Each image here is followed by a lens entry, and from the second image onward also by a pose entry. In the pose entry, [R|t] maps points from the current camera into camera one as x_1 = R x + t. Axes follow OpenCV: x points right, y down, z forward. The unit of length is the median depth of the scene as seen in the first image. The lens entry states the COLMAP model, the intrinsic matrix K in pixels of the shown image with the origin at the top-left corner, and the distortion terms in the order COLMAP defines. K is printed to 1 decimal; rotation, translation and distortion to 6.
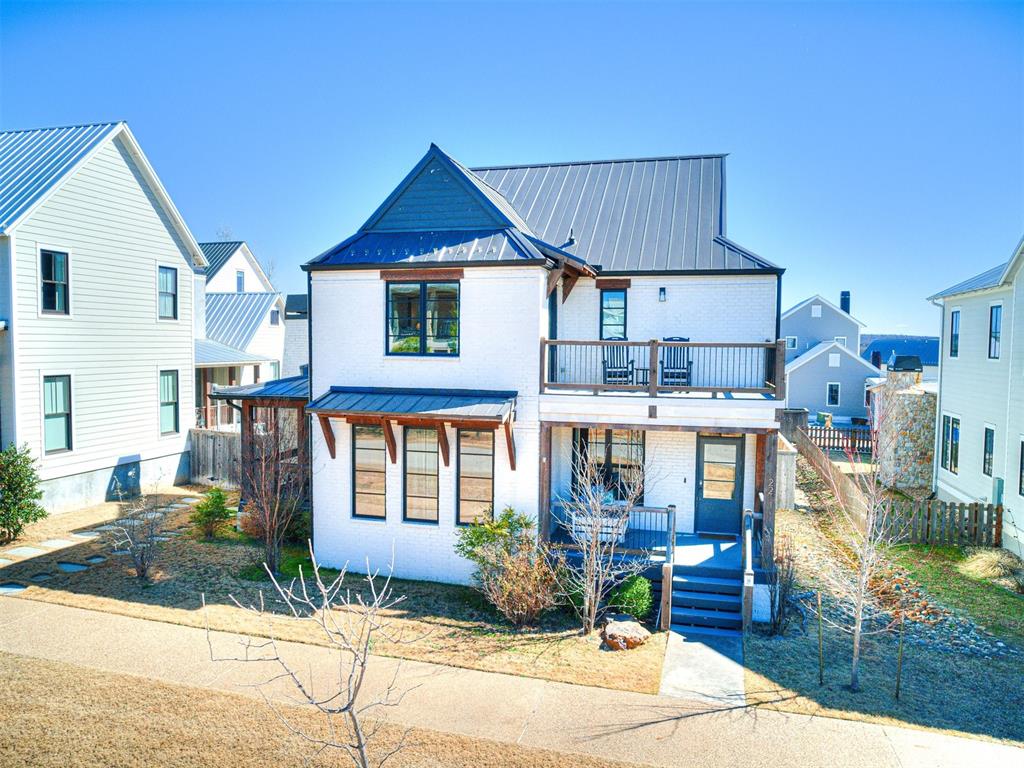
lens RADIAL K [[737.3, 0, 516.1], [0, 737.3, 383.3], [0, 0, 1]] dist [-0.077547, 0.071491]
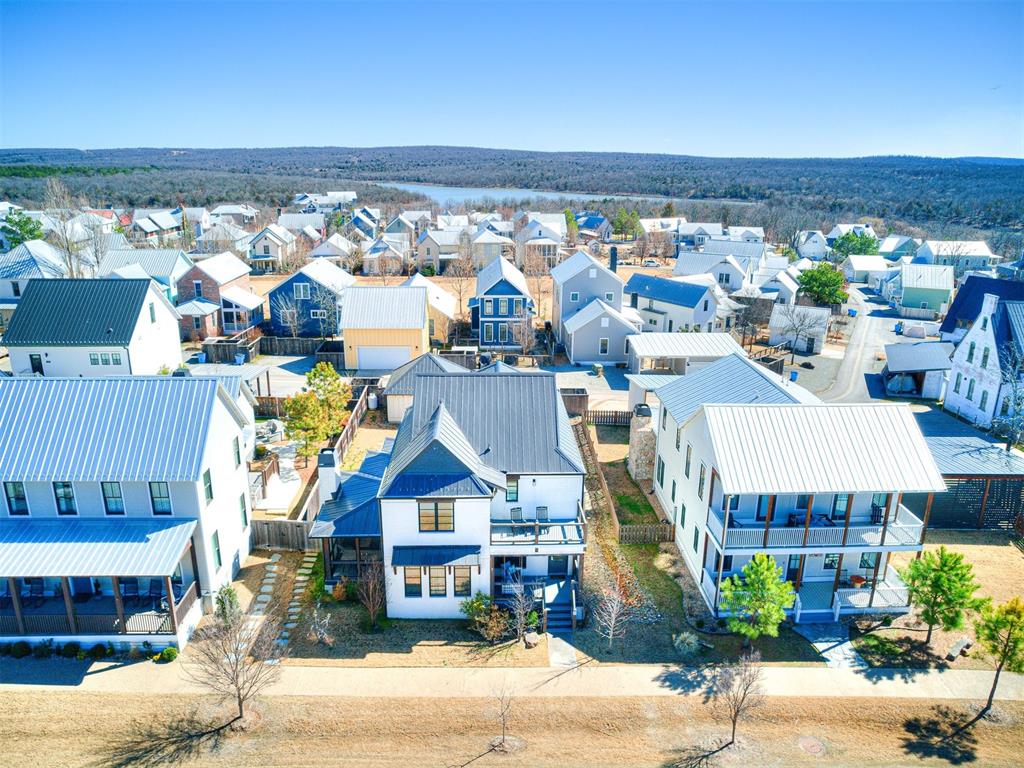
lens RADIAL K [[737.3, 0, 516.1], [0, 737.3, 383.3], [0, 0, 1]] dist [-0.077547, 0.071491]
pose [[0.956240, -0.085588, 0.279785, -0.484217], [0.014341, 0.968819, 0.247354, -1.031524], [-0.292232, -0.232517, 0.927651, -1.059417]]
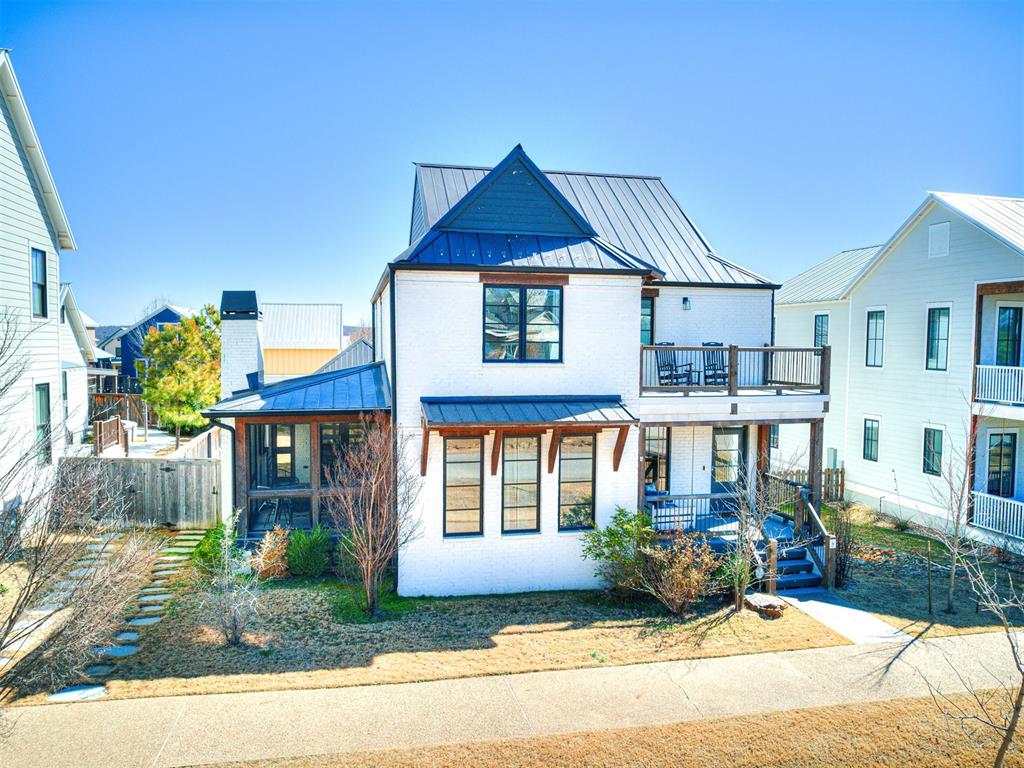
lens RADIAL K [[737.3, 0, 516.1], [0, 737.3, 383.3], [0, 0, 1]] dist [-0.077547, 0.071491]
pose [[0.887380, -0.029315, 0.460105, -0.581581], [0.027127, 0.999567, 0.011368, -0.020896], [-0.460239, 0.002394, 0.887792, 0.136768]]
